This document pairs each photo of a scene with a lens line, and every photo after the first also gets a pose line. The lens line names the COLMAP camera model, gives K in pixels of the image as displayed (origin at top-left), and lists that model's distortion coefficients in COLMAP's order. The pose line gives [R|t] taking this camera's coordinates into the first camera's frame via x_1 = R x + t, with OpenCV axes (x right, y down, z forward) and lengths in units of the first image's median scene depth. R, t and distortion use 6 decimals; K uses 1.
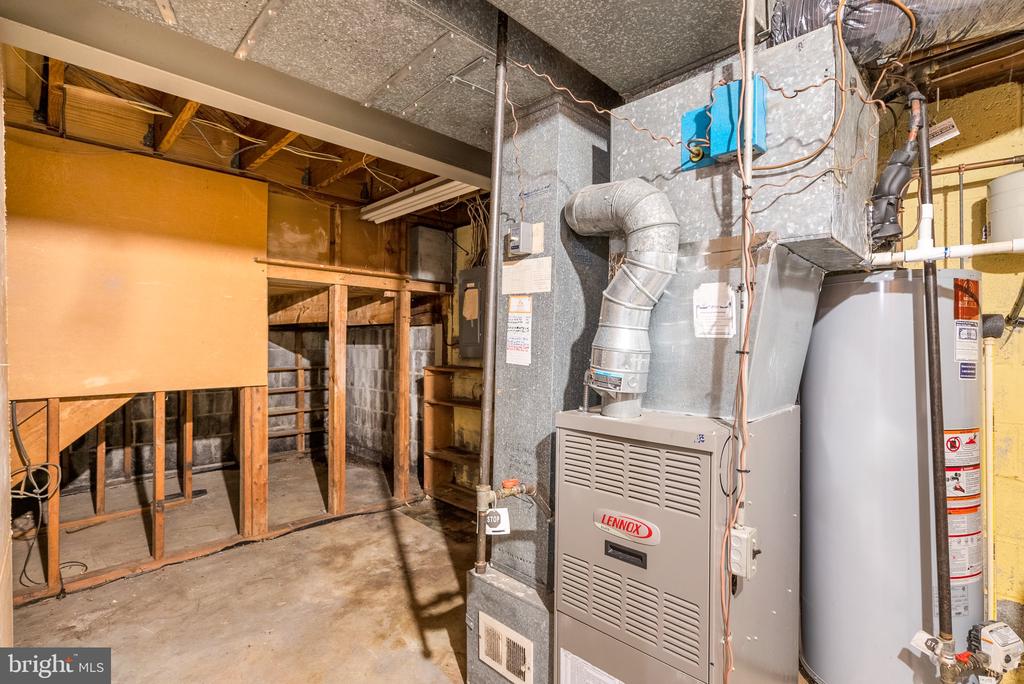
lens RADIAL K [[467.1, 0, 513.8], [0, 467.1, 344.2], [0, 0, 1]] dist [-0.005965, 0.001569]
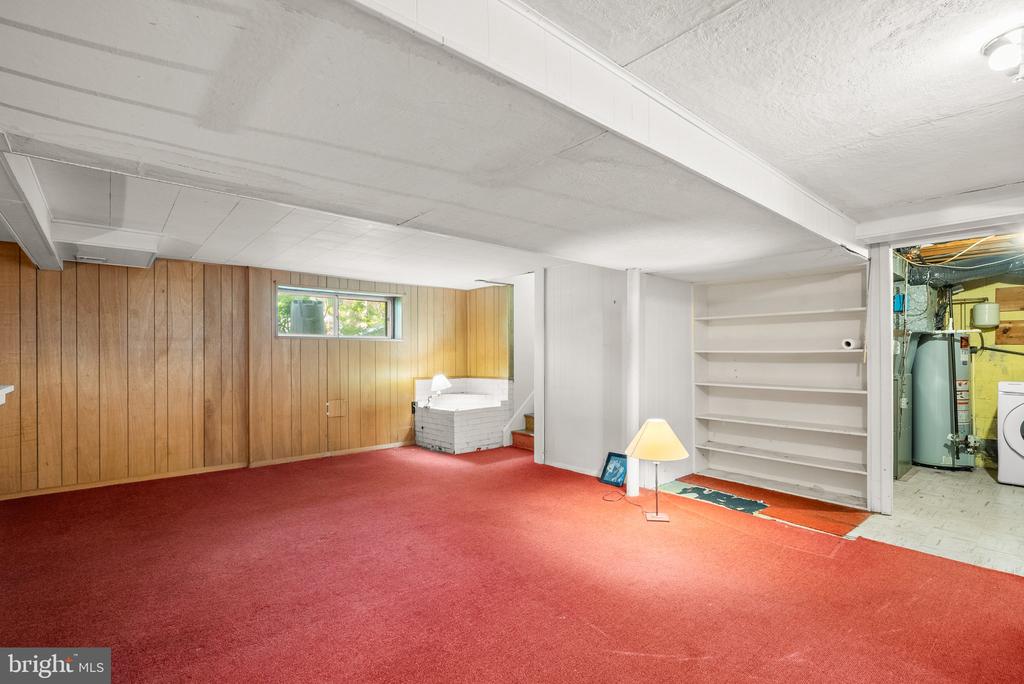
lens RADIAL K [[467.1, 0, 509.3], [0, 467.1, 349.3], [0, 0, 1]] dist [-0.005965, 0.001569]
pose [[0.997489, -0.005010, -0.070639, -2.173446], [0.005500, 0.999962, 0.006743, -0.089483], [0.070602, -0.007115, 0.997479, -2.710465]]
